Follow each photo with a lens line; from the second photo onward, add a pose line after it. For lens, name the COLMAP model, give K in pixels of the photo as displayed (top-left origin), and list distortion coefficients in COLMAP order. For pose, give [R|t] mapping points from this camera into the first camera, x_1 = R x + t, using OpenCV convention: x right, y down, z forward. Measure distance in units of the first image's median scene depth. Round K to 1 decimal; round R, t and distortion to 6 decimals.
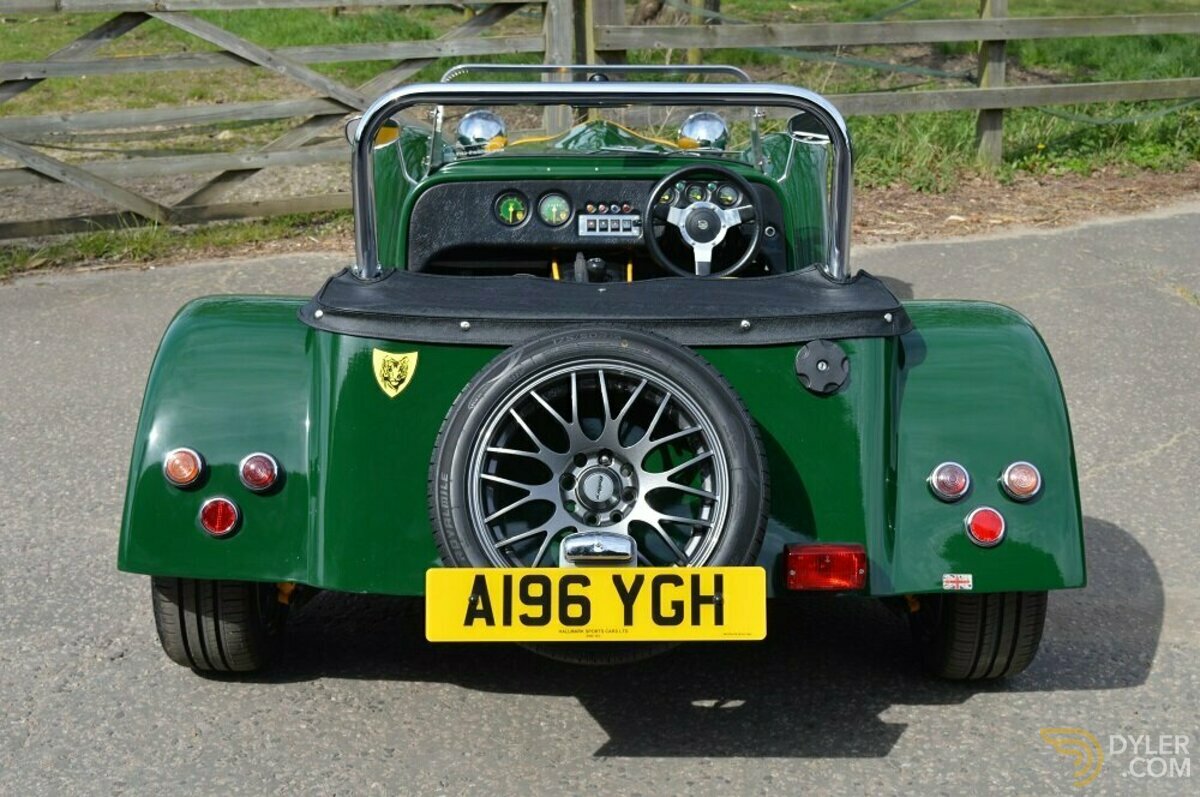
lens RADIAL K [[1603.6, 0, 595.5], [0, 1603.6, 404.6], [0, 0, 1]] dist [-0.033520, 0.000000]
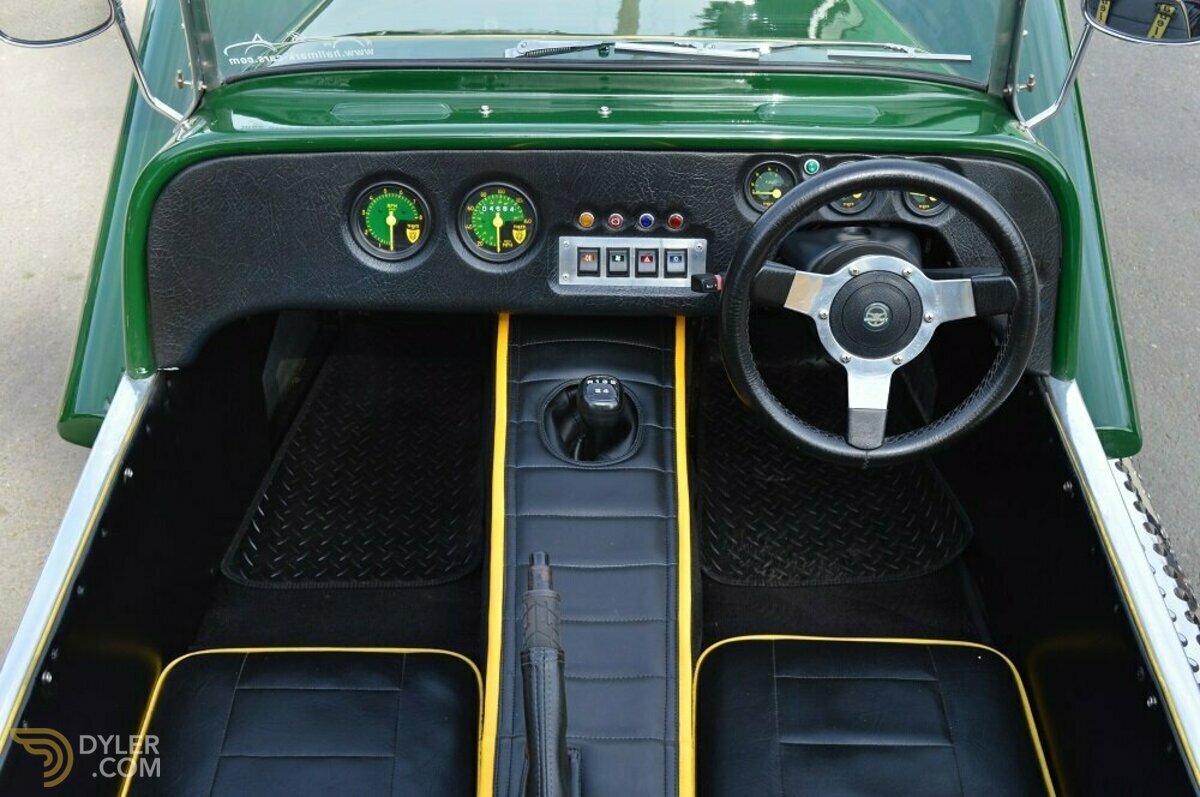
lens RADIAL K [[1408.3, 0, 592.9], [0, 1408.3, 398.1], [0, 0, 1]] dist [-0.054685, 0.000000]
pose [[0.999964, 0.007461, -0.004011, 0.000265], [-0.005610, 0.938091, 0.346344, -0.231236], [0.006347, -0.346309, 0.938099, 0.739867]]
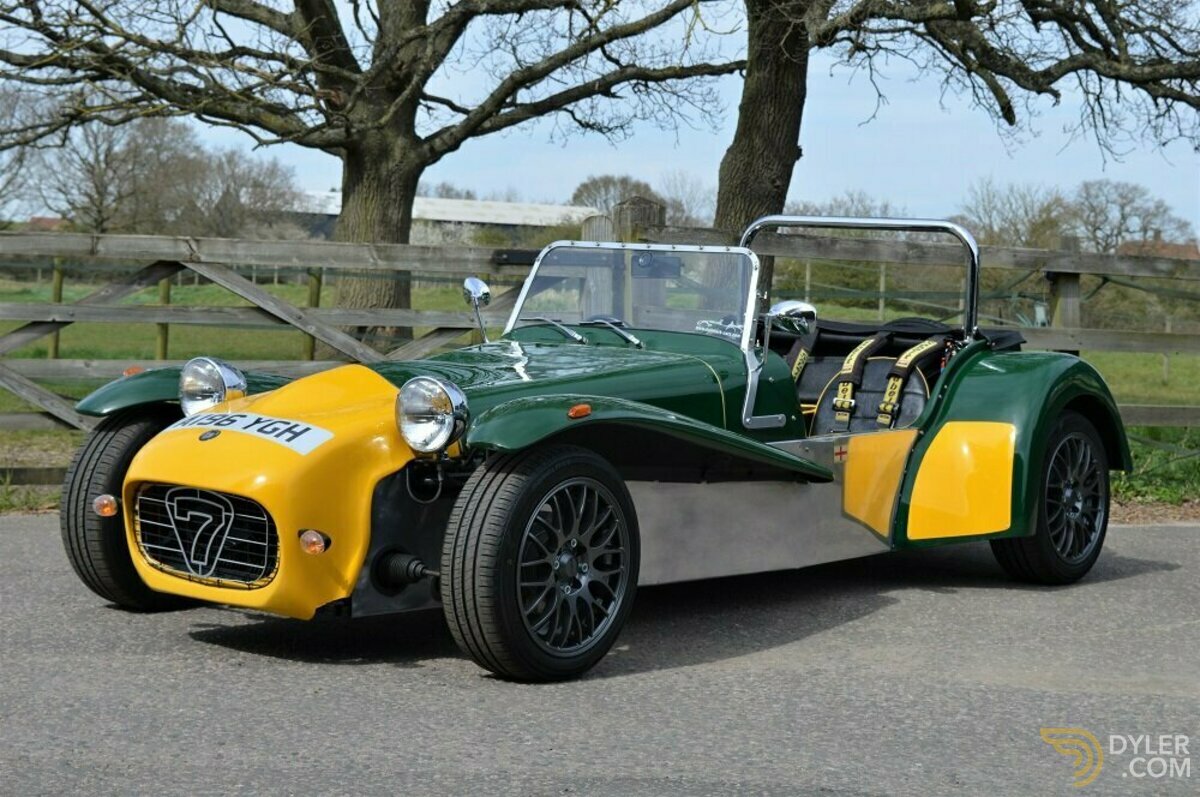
lens RADIAL K [[2207.1, 0, 604.3], [0, 2207.1, 399.4], [0, 0, 1]] dist [0.020441, 0.000000]
pose [[0.999670, 0.025623, -0.001706, -0.016679], [-0.025167, 0.964345, -0.263451, 0.186634], [-0.005105, 0.263407, 0.964671, -0.288457]]
